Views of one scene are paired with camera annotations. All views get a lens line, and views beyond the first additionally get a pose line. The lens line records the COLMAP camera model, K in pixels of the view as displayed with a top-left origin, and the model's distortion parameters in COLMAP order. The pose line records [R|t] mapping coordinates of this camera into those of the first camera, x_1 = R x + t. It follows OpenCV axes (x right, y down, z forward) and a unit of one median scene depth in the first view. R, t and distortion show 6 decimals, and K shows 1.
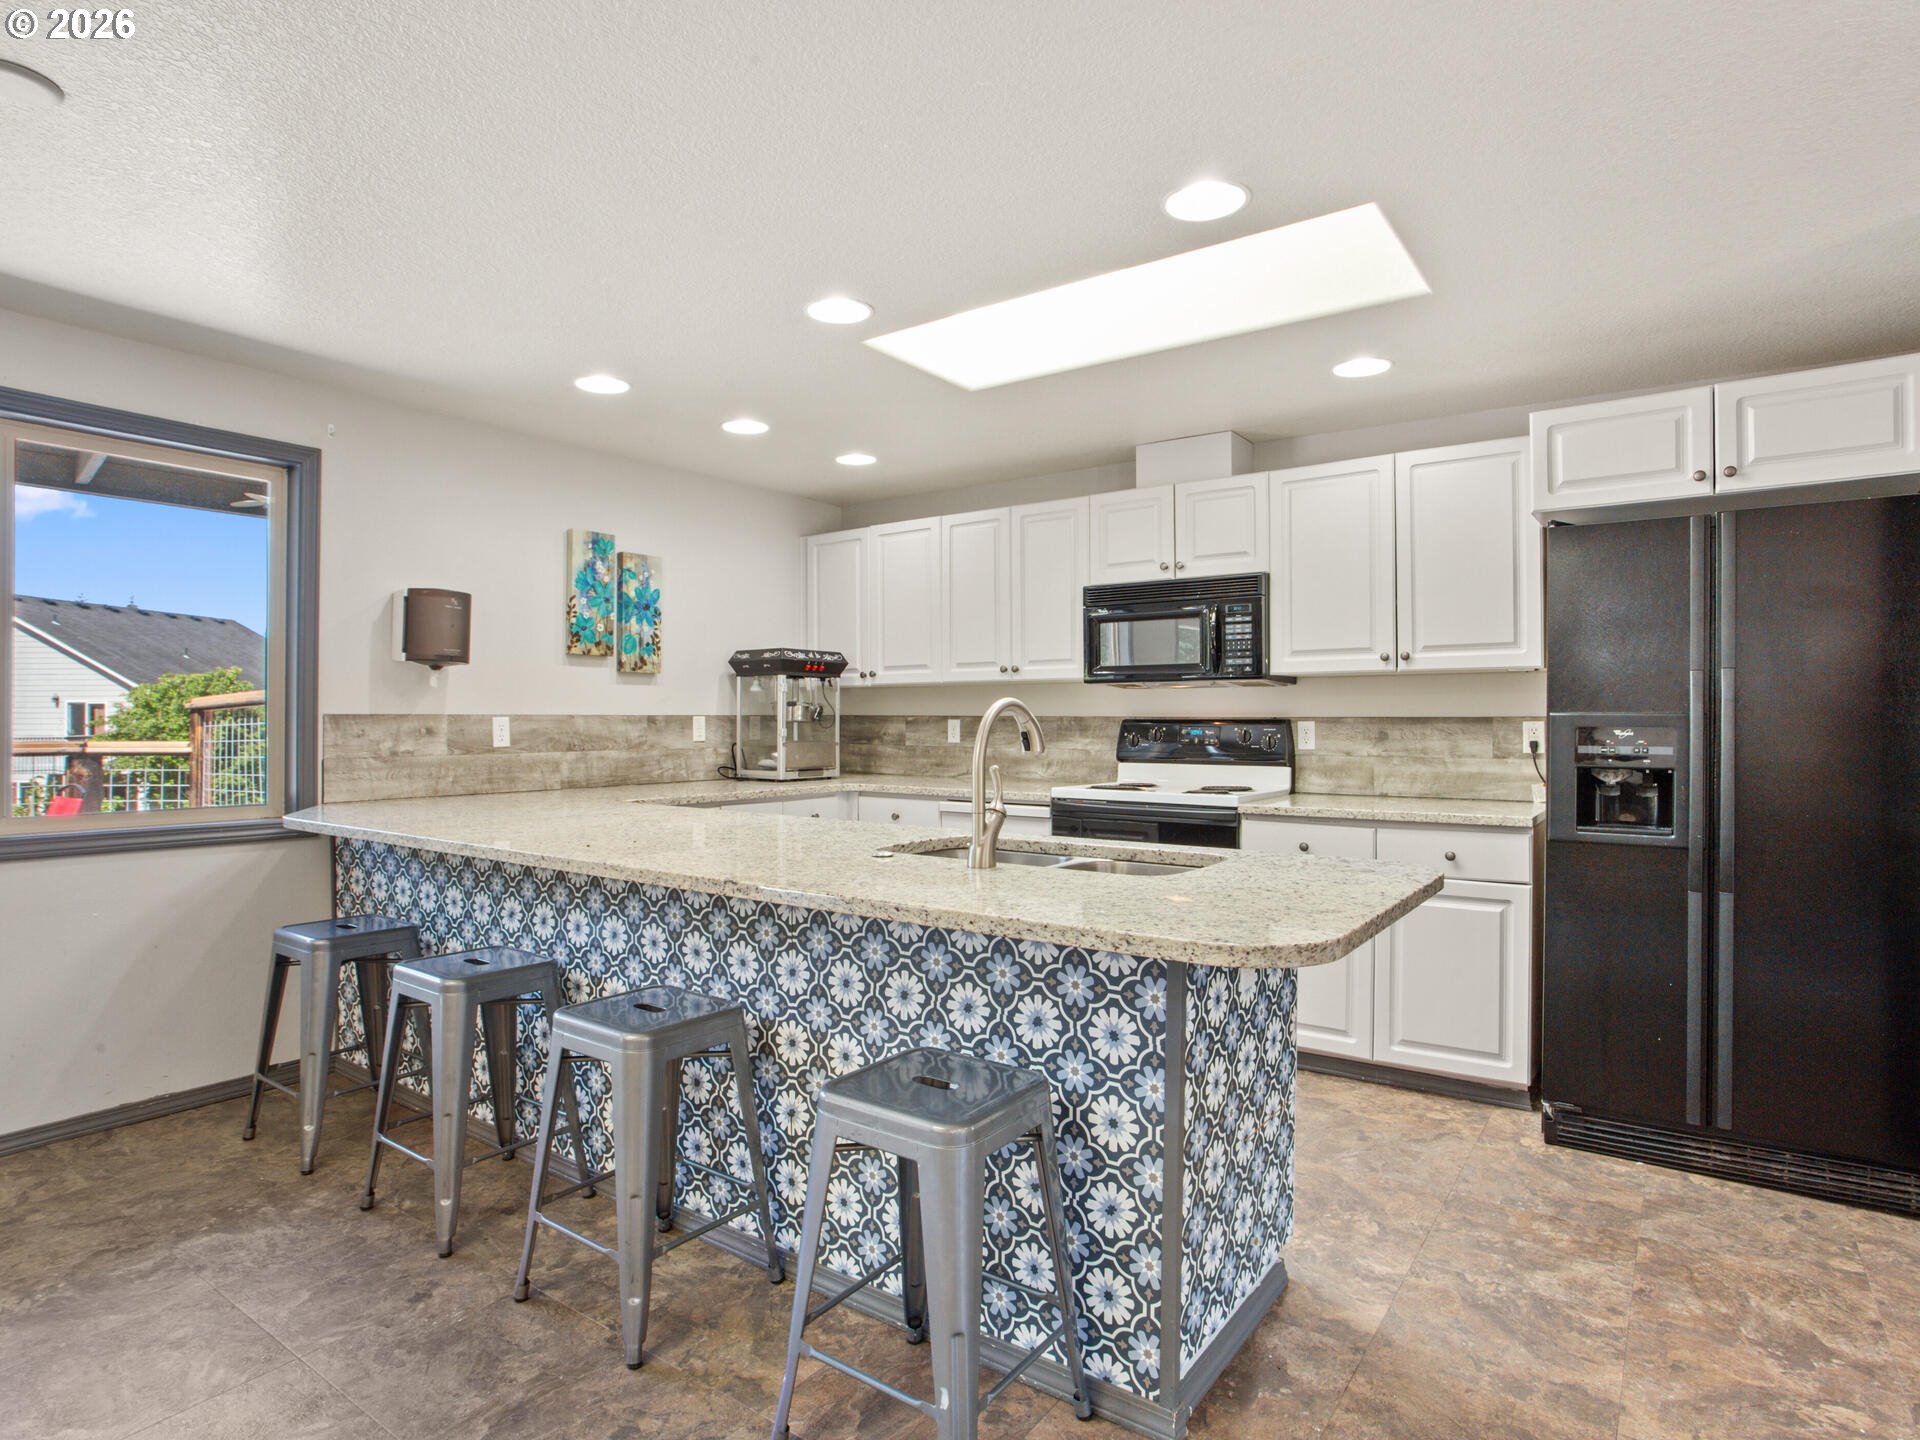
lens RADIAL K [[1052.7, 0, 956.2], [0, 1052.7, 715.1], [0, 0, 1]] dist [-0.000147, 0.001624]
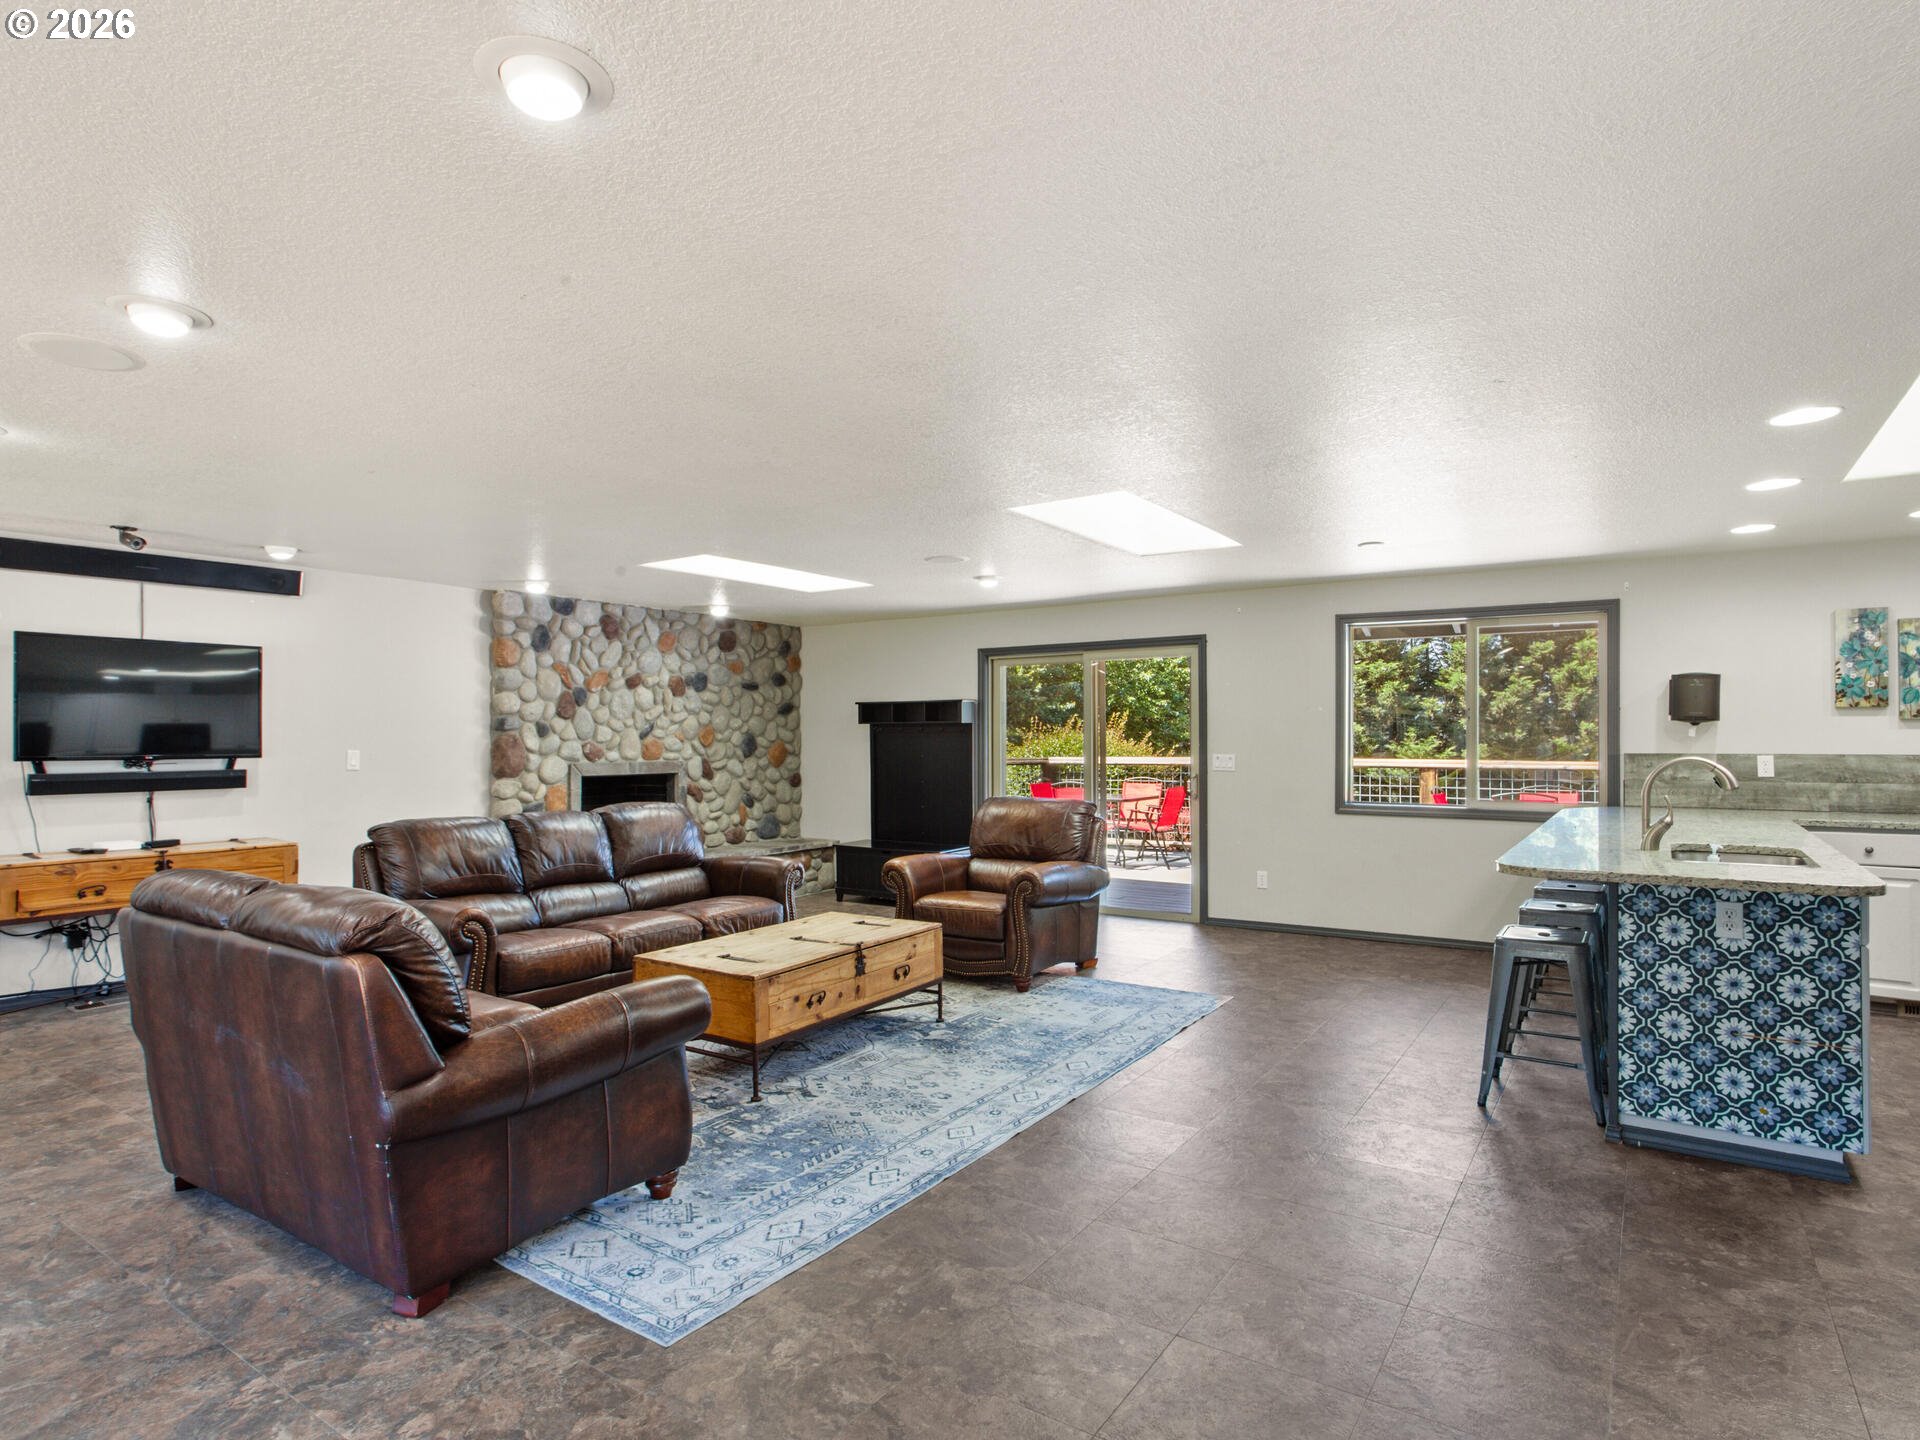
lens RADIAL K [[1052.7, 0, 957.6], [0, 1052.7, 726.5], [0, 0, 1]] dist [-0.000147, 0.001624]
pose [[0.029176, -0.008248, -0.999540, 0.898668], [0.007899, 0.999937, -0.008021, -0.032988], [0.999543, -0.007662, 0.029239, -0.113677]]
